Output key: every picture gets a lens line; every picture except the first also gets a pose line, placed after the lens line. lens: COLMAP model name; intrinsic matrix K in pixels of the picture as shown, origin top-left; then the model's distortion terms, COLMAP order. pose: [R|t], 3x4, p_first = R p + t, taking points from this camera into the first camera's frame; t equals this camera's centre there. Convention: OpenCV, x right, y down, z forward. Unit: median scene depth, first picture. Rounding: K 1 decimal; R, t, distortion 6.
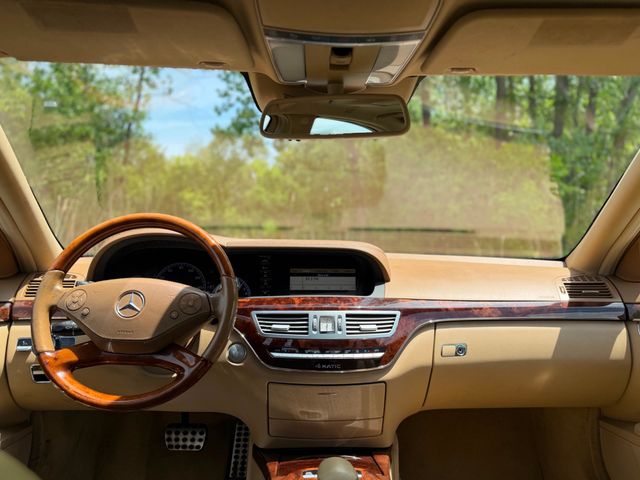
lens RADIAL K [[462.0, 0, 323.8], [0, 462.0, 238.7], [0, 0, 1]] dist [0.003490, -0.009264]
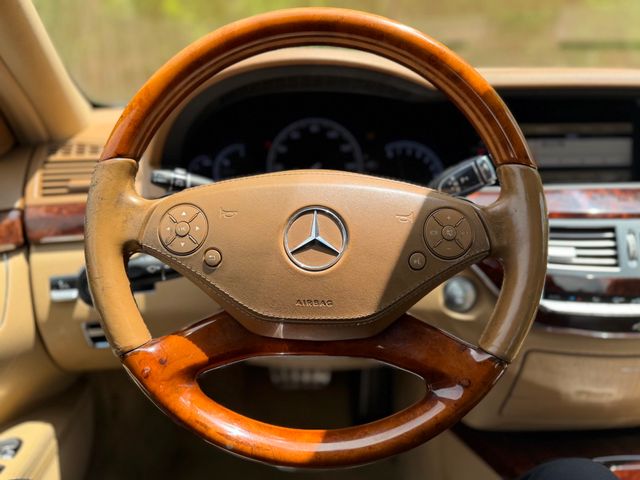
lens RADIAL K [[486.8, 0, 317.4], [0, 486.8, 243.8], [0, 0, 1]] dist [0.012111, -0.002658]
pose [[0.999809, -0.015744, -0.011554, -0.354084], [0.018740, 0.939907, 0.340917, -0.005807], [0.005492, -0.341069, 0.940022, 0.497451]]
